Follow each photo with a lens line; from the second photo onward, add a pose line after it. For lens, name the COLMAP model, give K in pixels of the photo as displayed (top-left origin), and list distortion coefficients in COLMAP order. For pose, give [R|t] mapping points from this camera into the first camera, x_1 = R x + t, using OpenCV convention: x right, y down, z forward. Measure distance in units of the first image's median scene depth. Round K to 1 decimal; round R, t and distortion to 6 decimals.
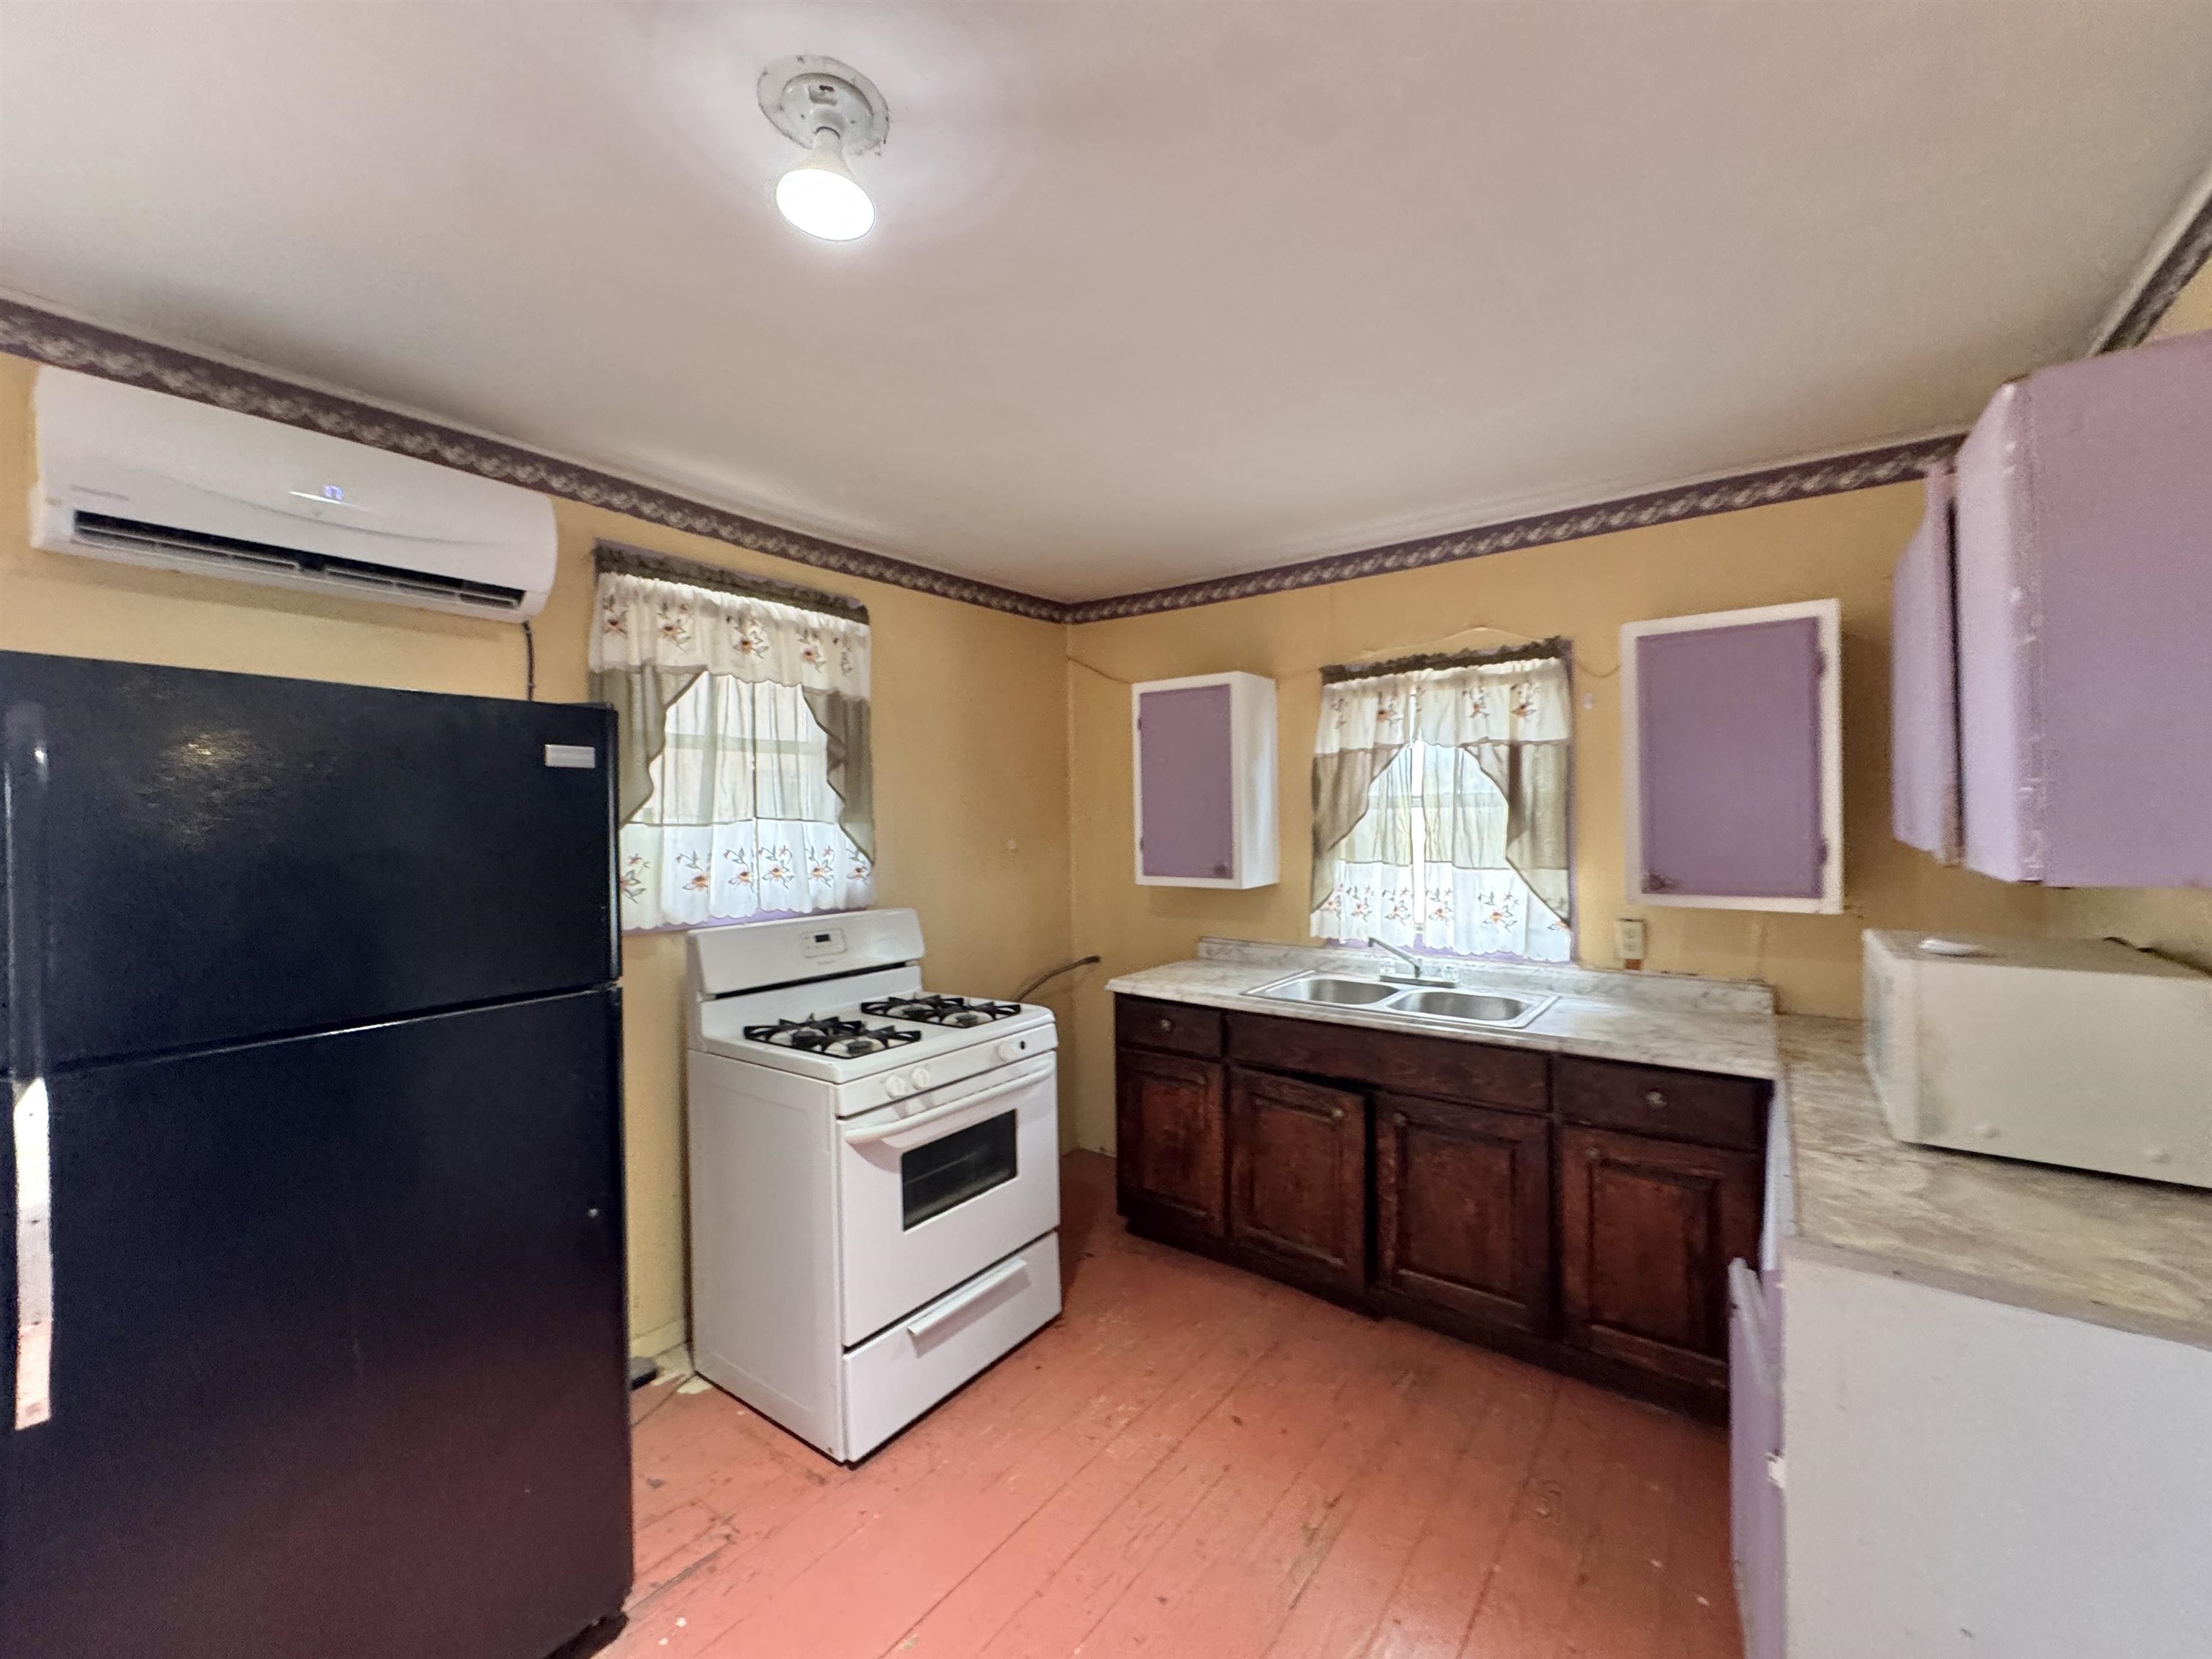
lens RADIAL K [[888.4, 0, 1104.8], [0, 888.4, 824.4], [0, 0, 1]] dist [-0.003829, 0.000506]
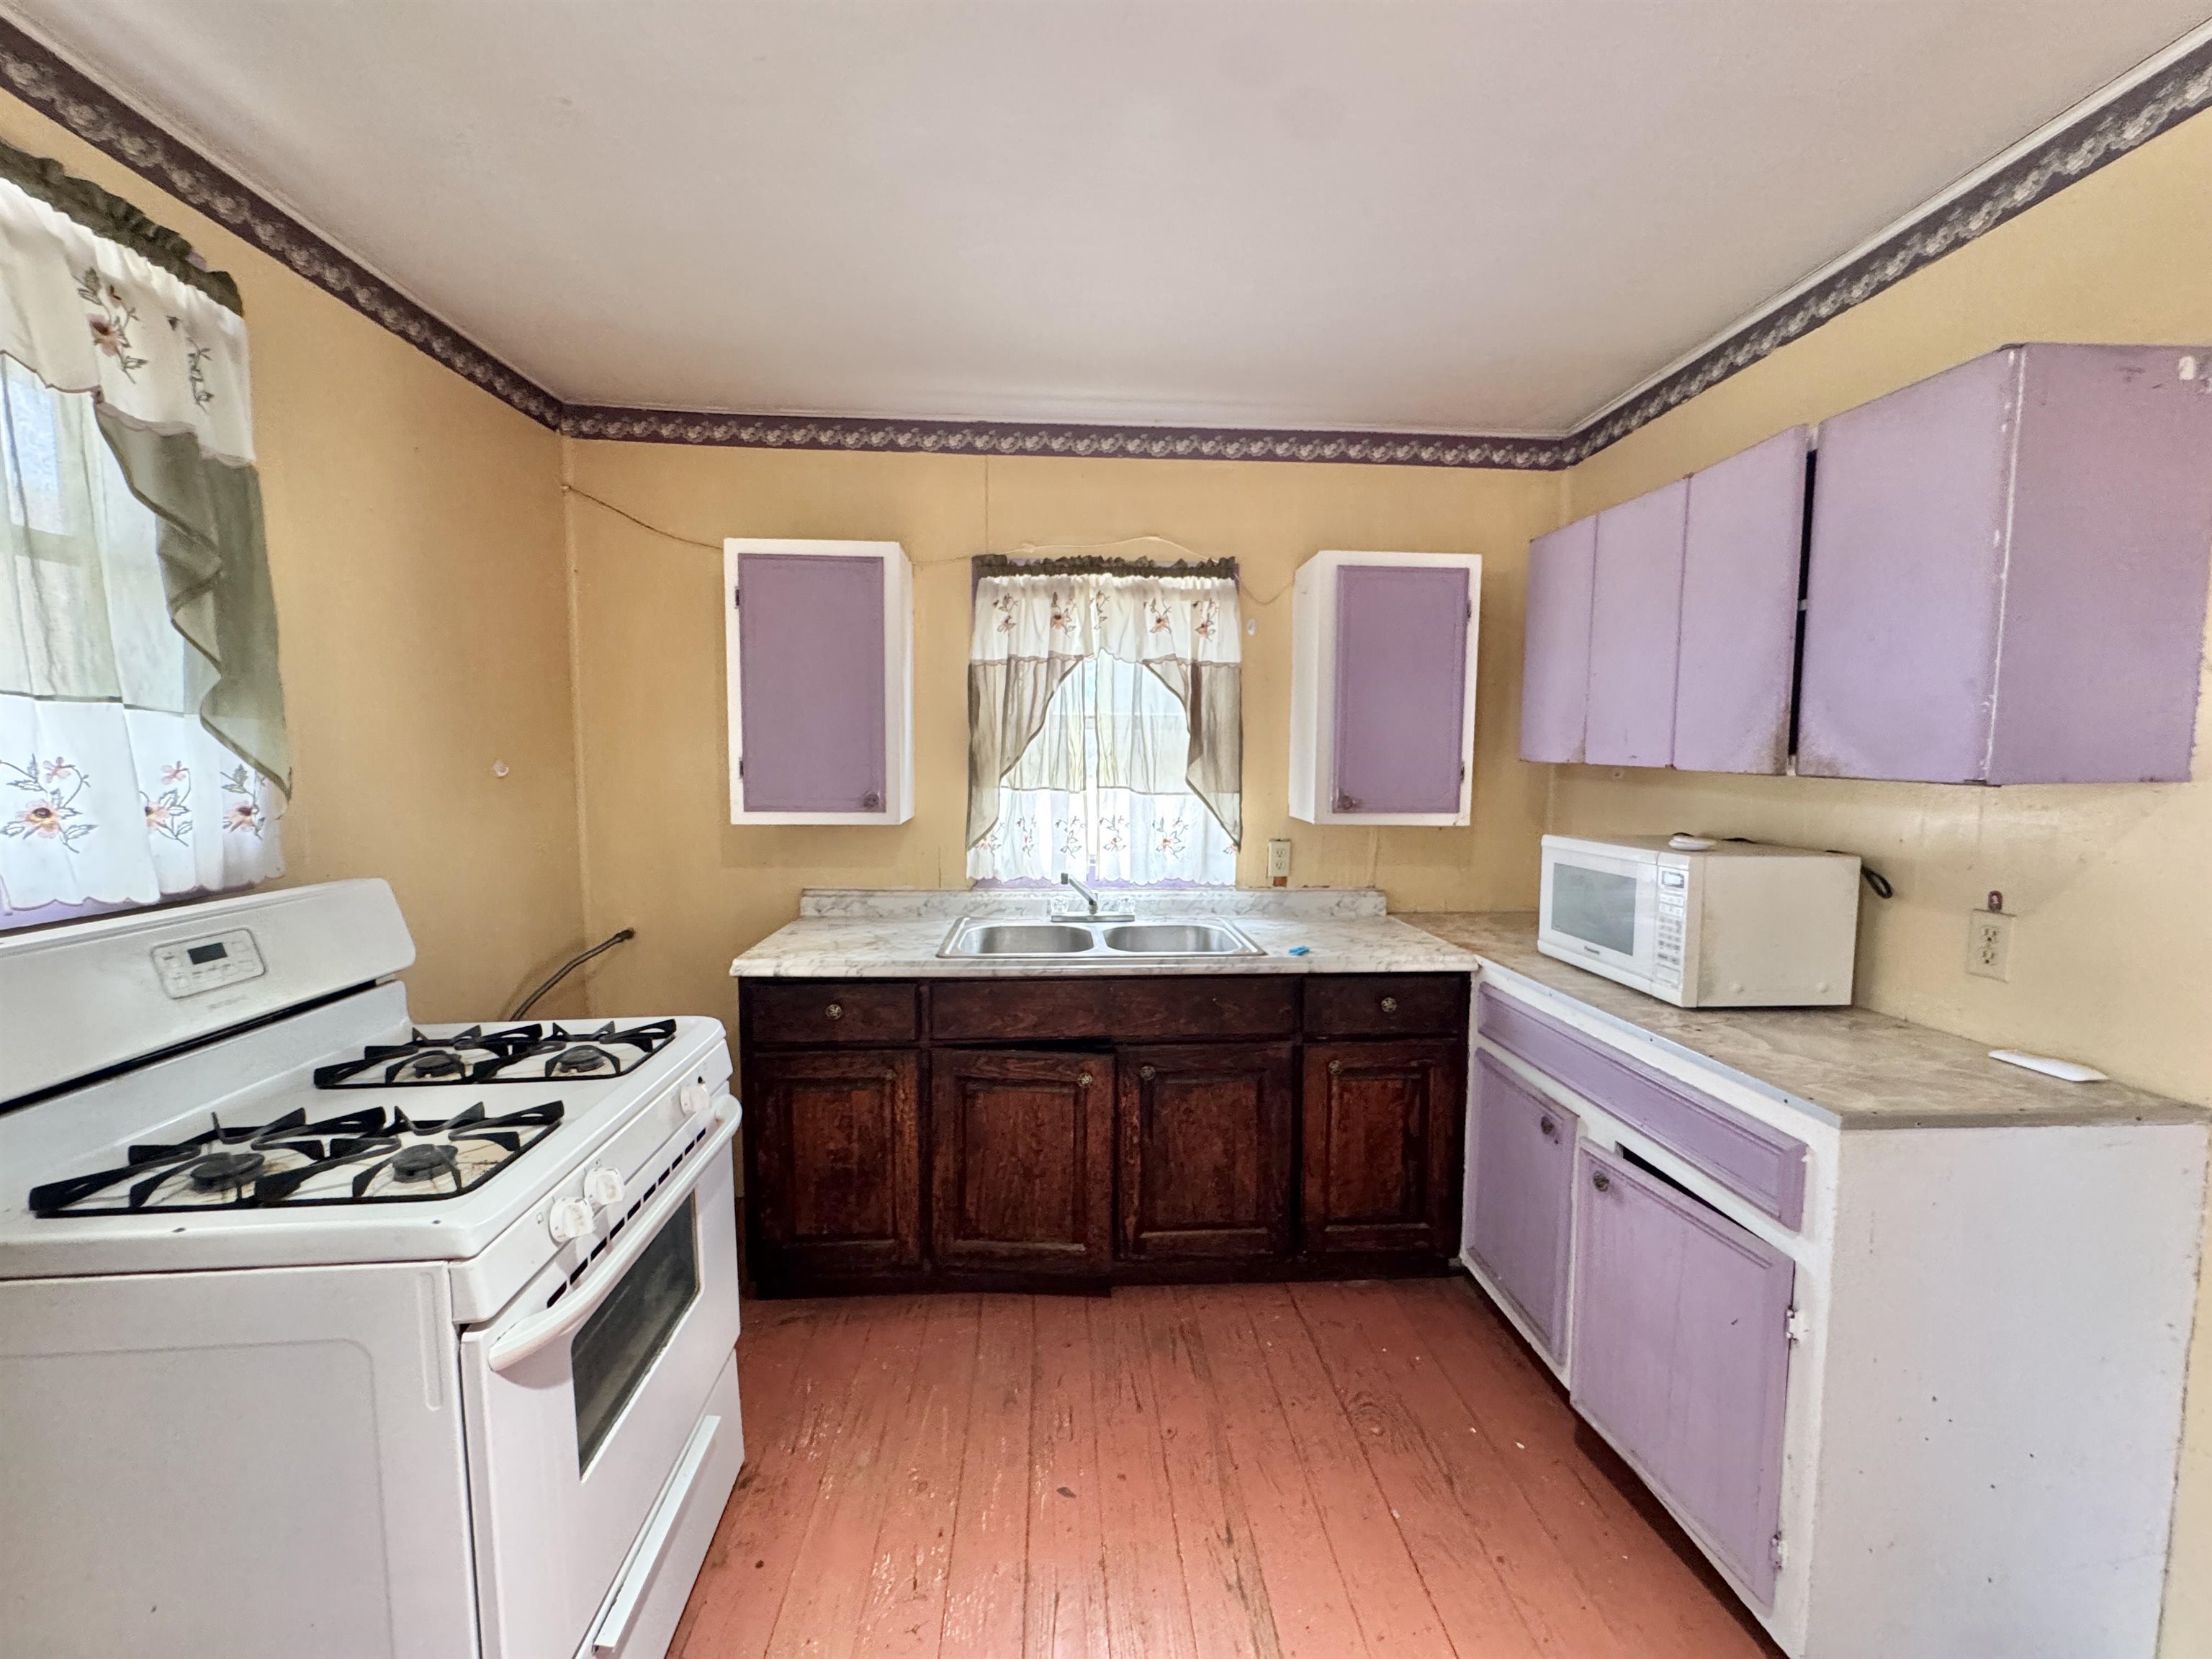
lens RADIAL K [[888.4, 0, 1103.2], [0, 888.4, 823.8], [0, 0, 1]] dist [-0.003829, 0.000506]
pose [[0.763504, -0.032550, 0.644983, -0.254485], [-0.011197, 0.997912, 0.063615, 0.023563], [-0.645706, -0.055792, 0.761545, 0.334504]]
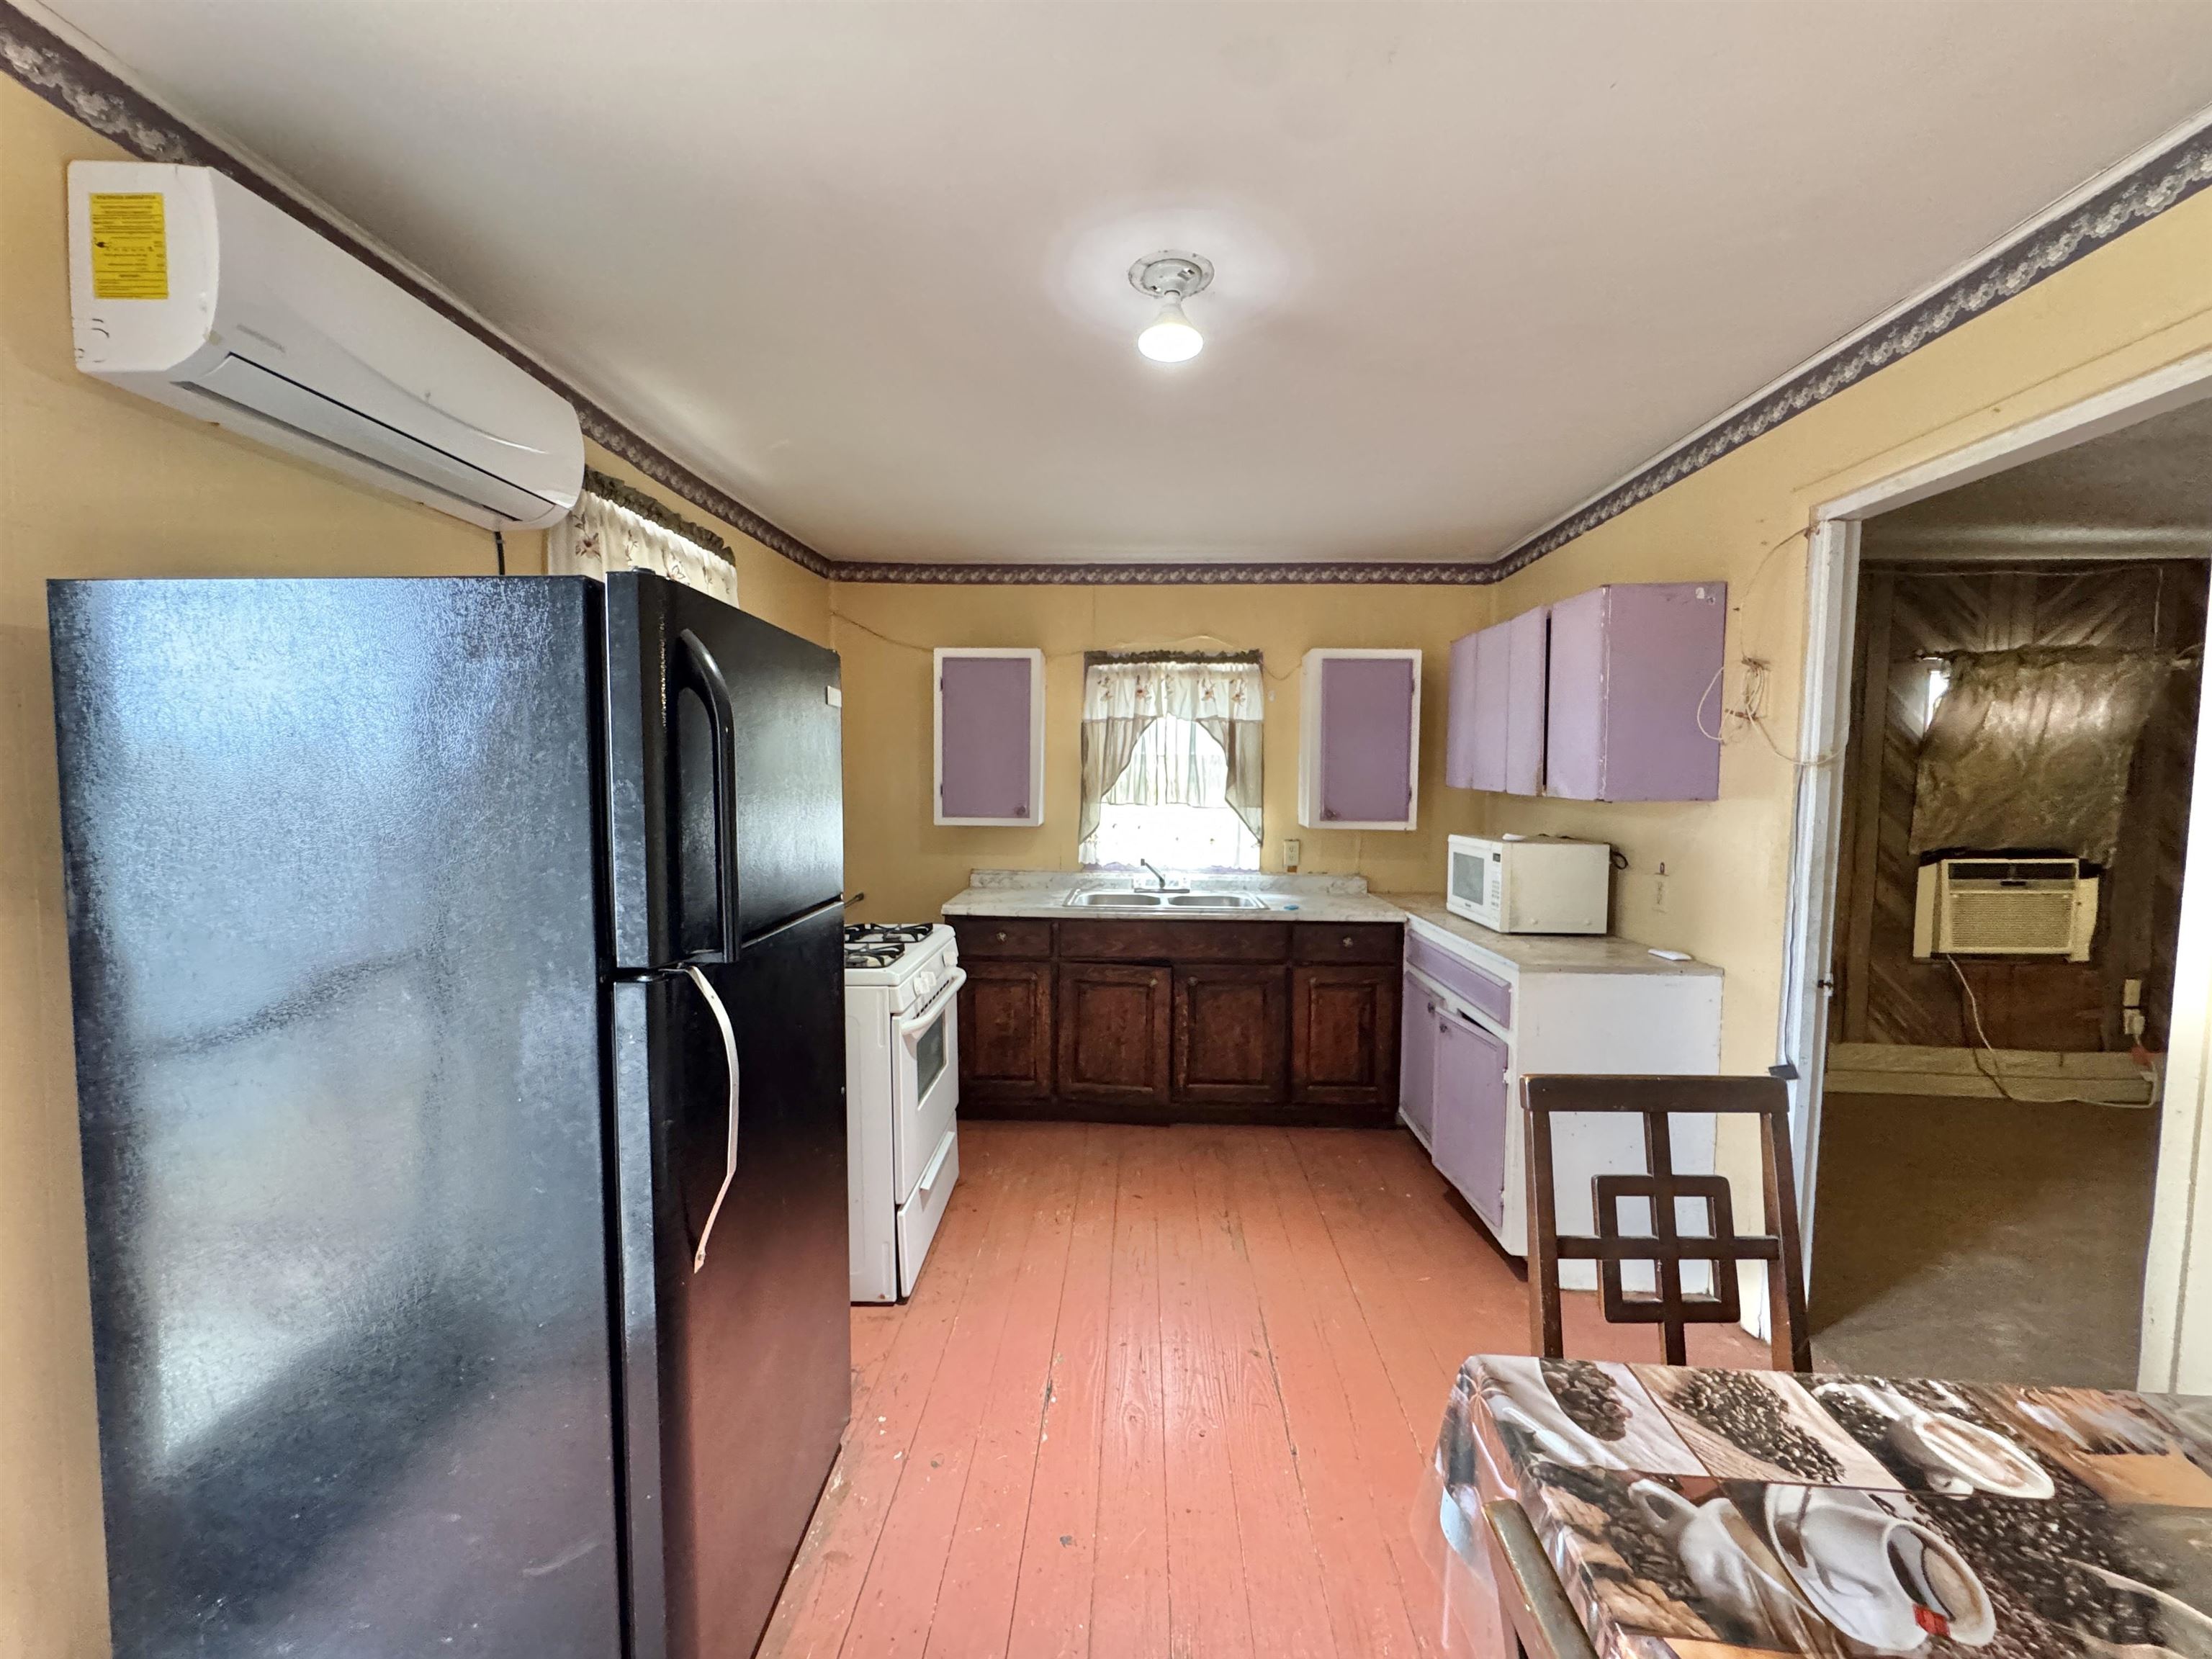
lens RADIAL K [[888.4, 0, 1102.3], [0, 888.4, 823.4], [0, 0, 1]] dist [-0.003829, 0.000506]
pose [[0.826478, -0.011054, 0.562861, -0.552269], [-0.014603, 0.999050, 0.041062, 0.020115], [-0.562780, -0.042156, 0.825531, -0.085331]]
